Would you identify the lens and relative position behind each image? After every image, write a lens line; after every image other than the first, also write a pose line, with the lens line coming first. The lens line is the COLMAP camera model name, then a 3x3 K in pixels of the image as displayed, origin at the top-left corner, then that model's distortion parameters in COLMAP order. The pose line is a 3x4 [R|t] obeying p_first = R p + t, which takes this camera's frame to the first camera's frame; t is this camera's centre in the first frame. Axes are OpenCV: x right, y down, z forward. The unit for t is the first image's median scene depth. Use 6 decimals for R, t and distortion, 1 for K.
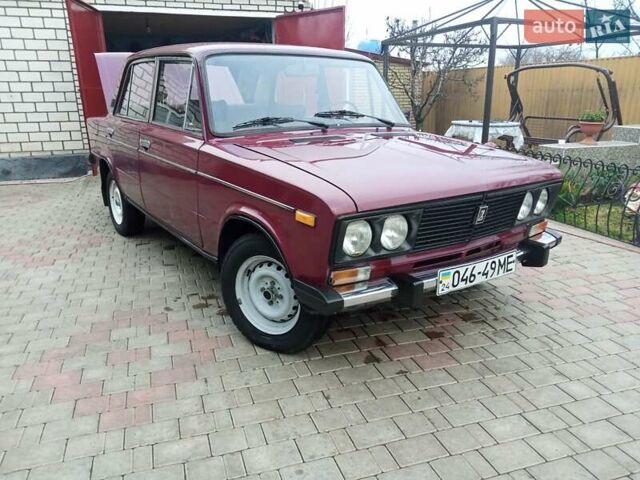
lens RADIAL K [[509.6, 0, 320.0], [0, 509.6, 240.0], [0, 0, 1]] dist [0.001640, 0.000829]
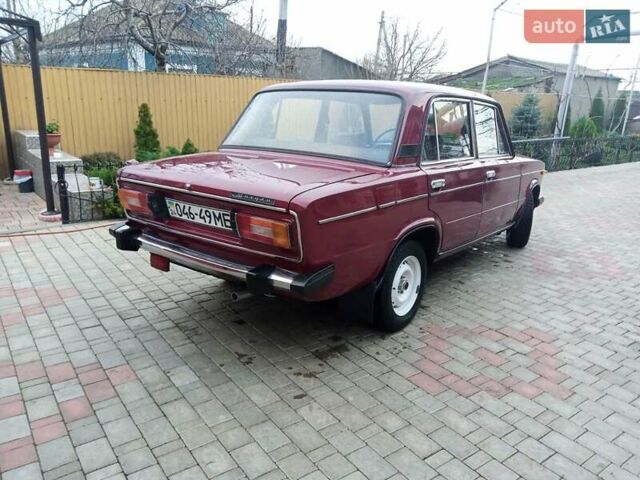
lens RADIAL K [[509.6, 0, 320.0], [0, 509.6, 240.0], [0, 0, 1]] dist [0.001640, 0.000829]
pose [[-0.302518, -0.256653, 0.917939, -1.458379], [0.240020, 0.911516, 0.333959, -0.582166], [-0.922428, 0.321352, -0.214148, 1.815156]]
